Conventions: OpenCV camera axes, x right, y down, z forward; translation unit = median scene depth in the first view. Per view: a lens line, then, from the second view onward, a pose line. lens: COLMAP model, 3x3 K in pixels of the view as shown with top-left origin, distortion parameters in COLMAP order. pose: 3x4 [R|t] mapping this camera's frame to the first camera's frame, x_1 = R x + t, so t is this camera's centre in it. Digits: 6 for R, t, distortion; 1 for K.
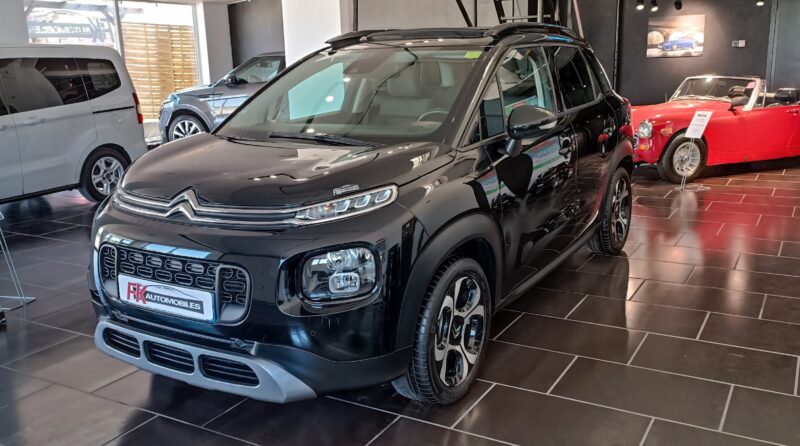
lens RADIAL K [[653.8, 0, 400.0], [0, 653.8, 223.0], [0, 0, 1]] dist [-0.011072, -0.000120]
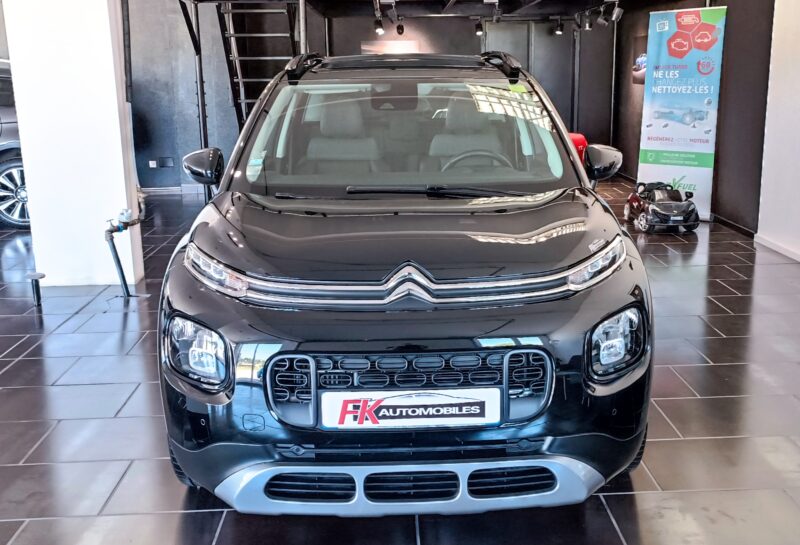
lens RADIAL K [[644.6, 0, 400.0], [0, 644.6, 272.5], [0, 0, 1]] dist [0.225672, -0.347830]
pose [[0.864291, -0.129173, 0.486122, -0.608358], [0.118852, 0.991541, 0.052163, -0.070390], [-0.488748, 0.012692, 0.872333, 0.293883]]
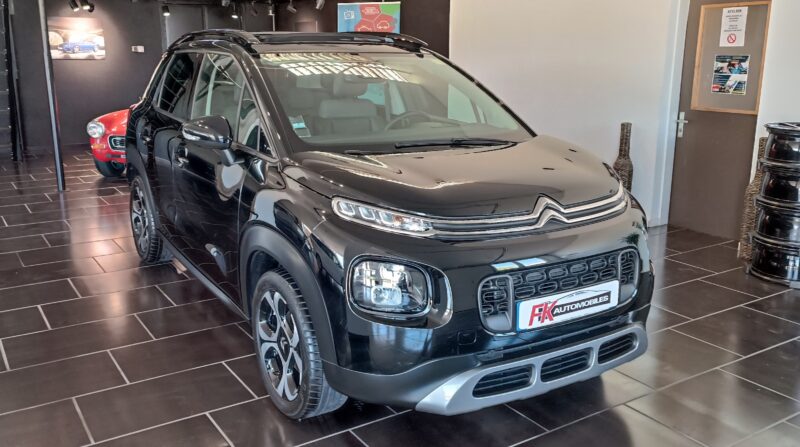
lens RADIAL K [[653.8, 0, 400.0], [0, 653.8, 223.5], [0, 0, 1]] dist [-0.011072, -0.000120]
pose [[0.493441, -0.177018, 0.851575, -1.106954], [0.180034, 0.978654, 0.099114, -0.127698], [-0.850943, 0.104406, 0.514777, 0.591038]]
